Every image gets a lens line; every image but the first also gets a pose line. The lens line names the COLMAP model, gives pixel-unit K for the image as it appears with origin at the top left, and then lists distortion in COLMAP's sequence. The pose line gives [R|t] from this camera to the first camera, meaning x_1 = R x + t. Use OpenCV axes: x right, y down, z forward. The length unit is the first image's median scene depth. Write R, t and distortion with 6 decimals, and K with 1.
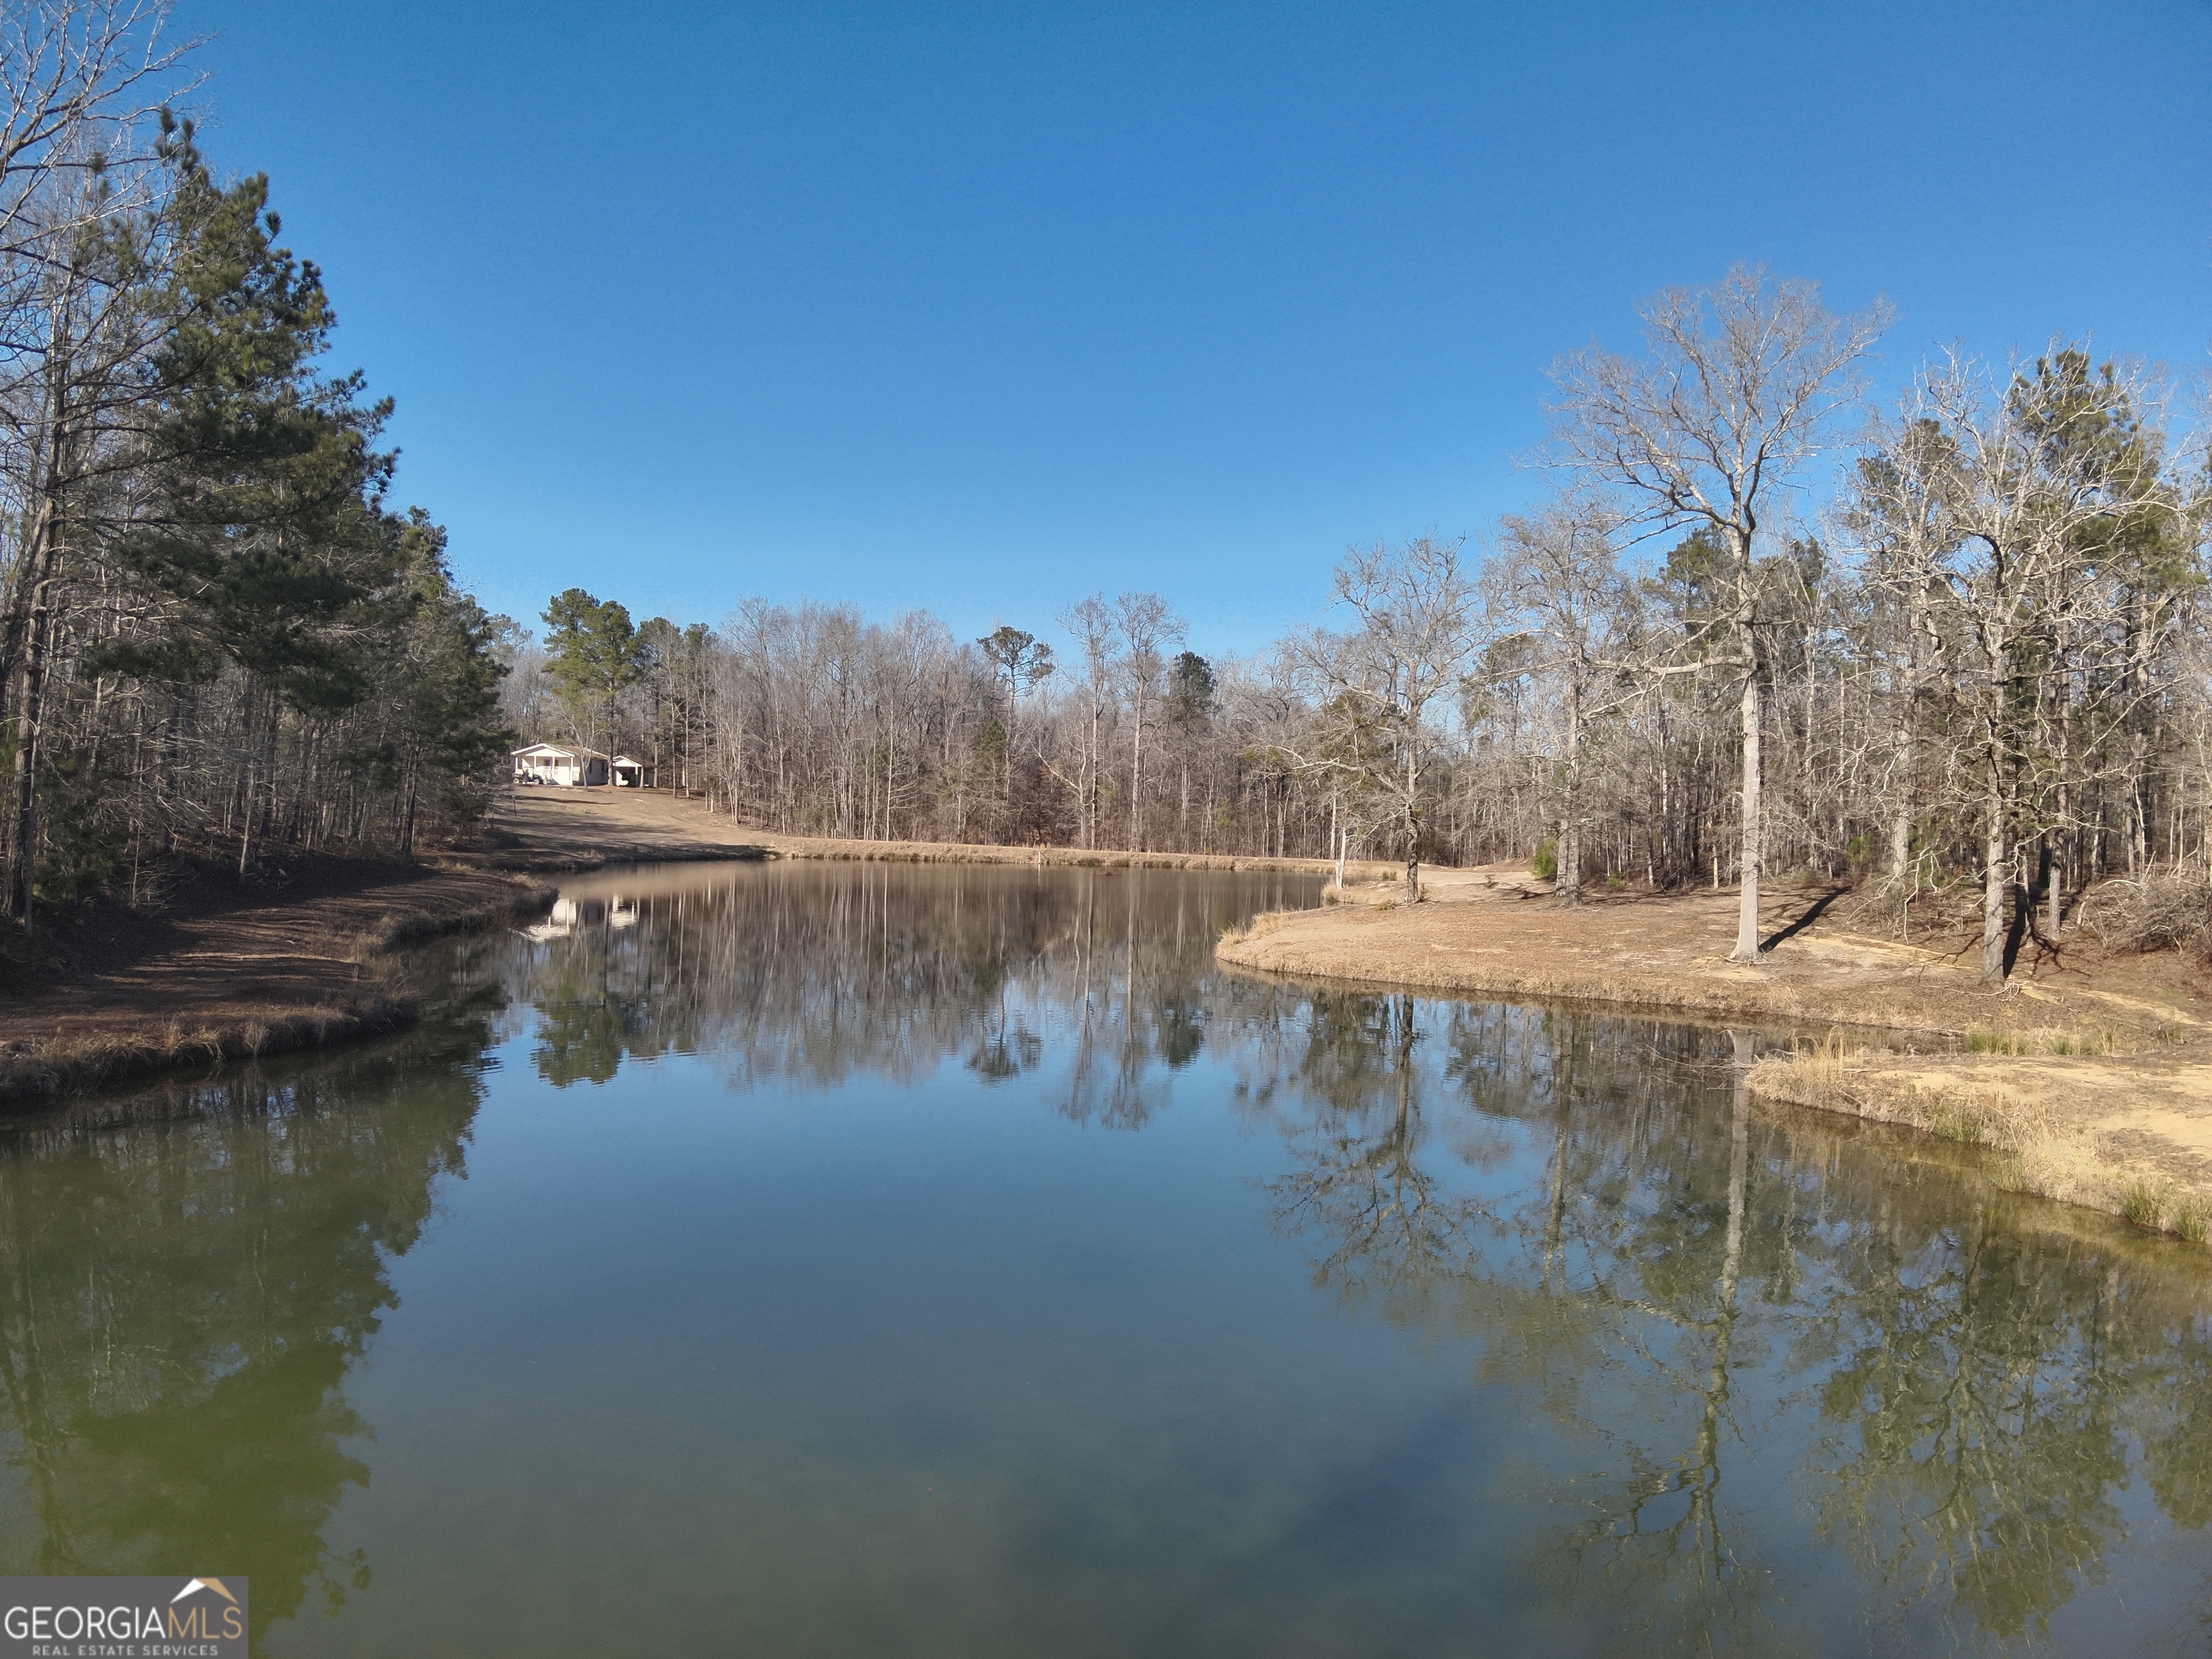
lens RADIAL K [[1768.6, 0, 1106.0], [0, 1768.6, 829.5], [0, 0, 1]] dist [0.087151, -0.252819]
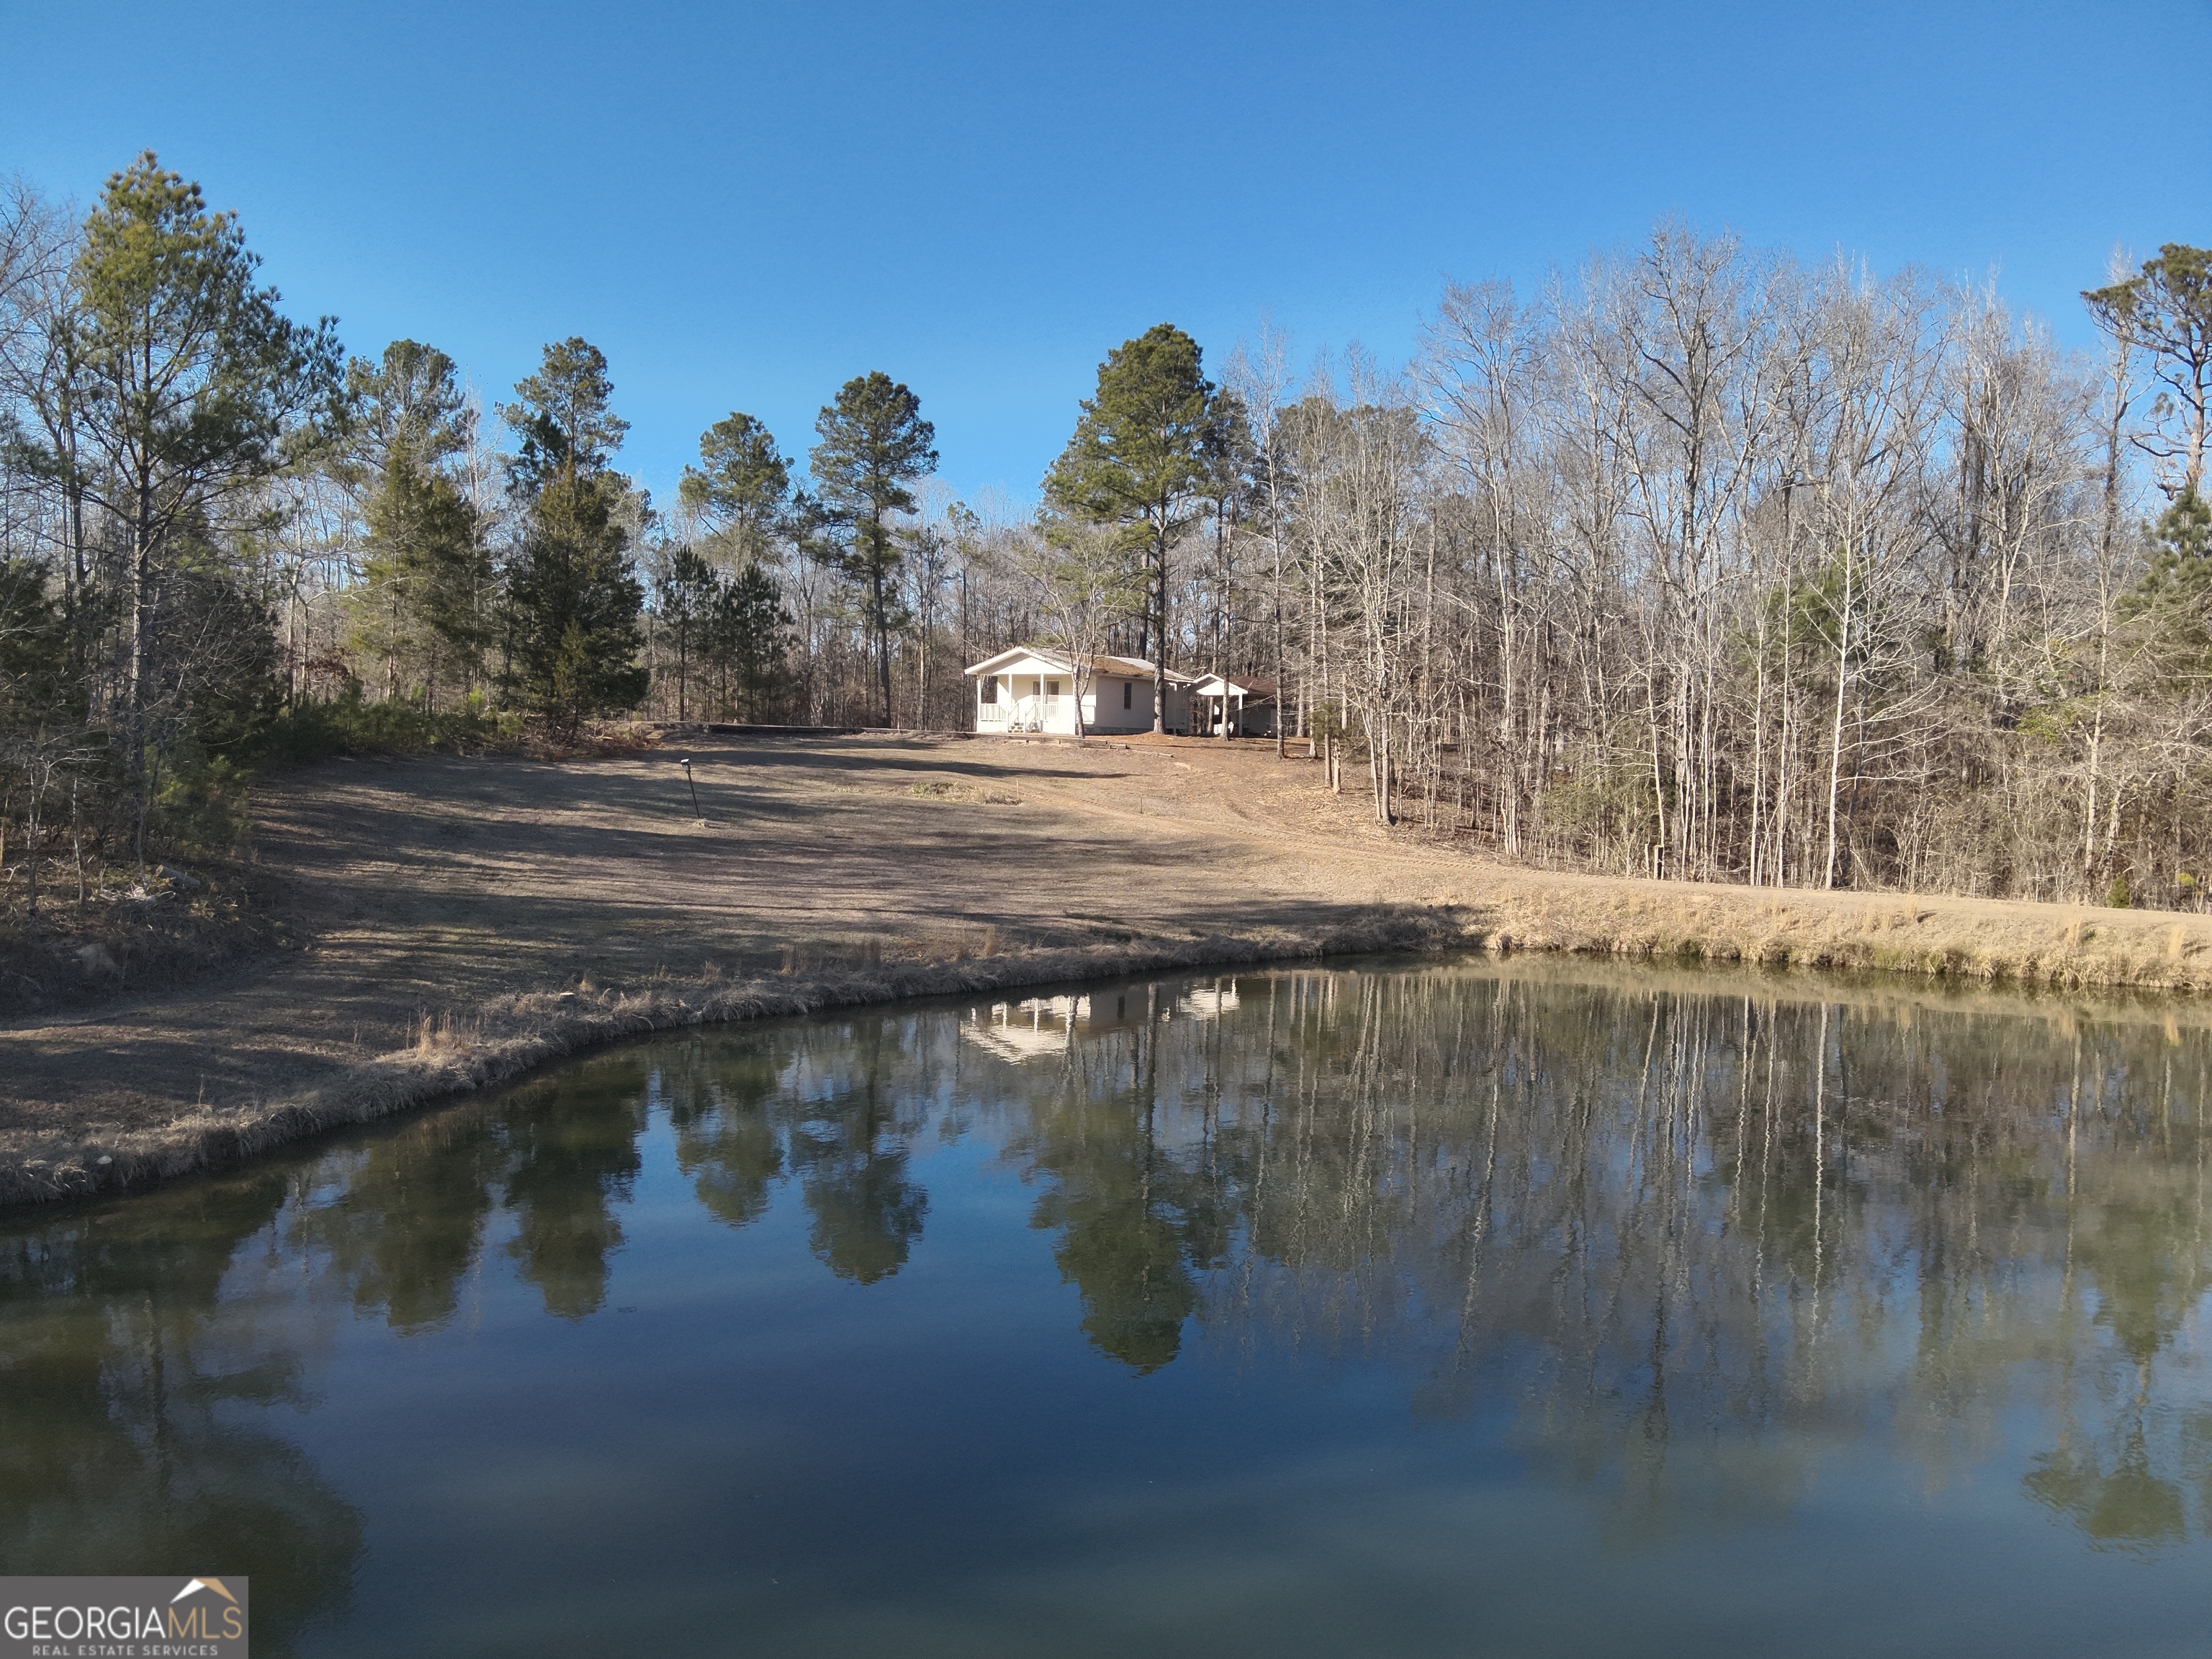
lens RADIAL K [[1768.6, 0, 1106.0], [0, 1768.6, 829.5], [0, 0, 1]] dist [0.087151, -0.252819]
pose [[0.891812, 0.003501, -0.452394, -0.093932], [0.008993, 0.999635, 0.025465, -0.012553], [0.452318, -0.026778, 0.891455, 0.654050]]
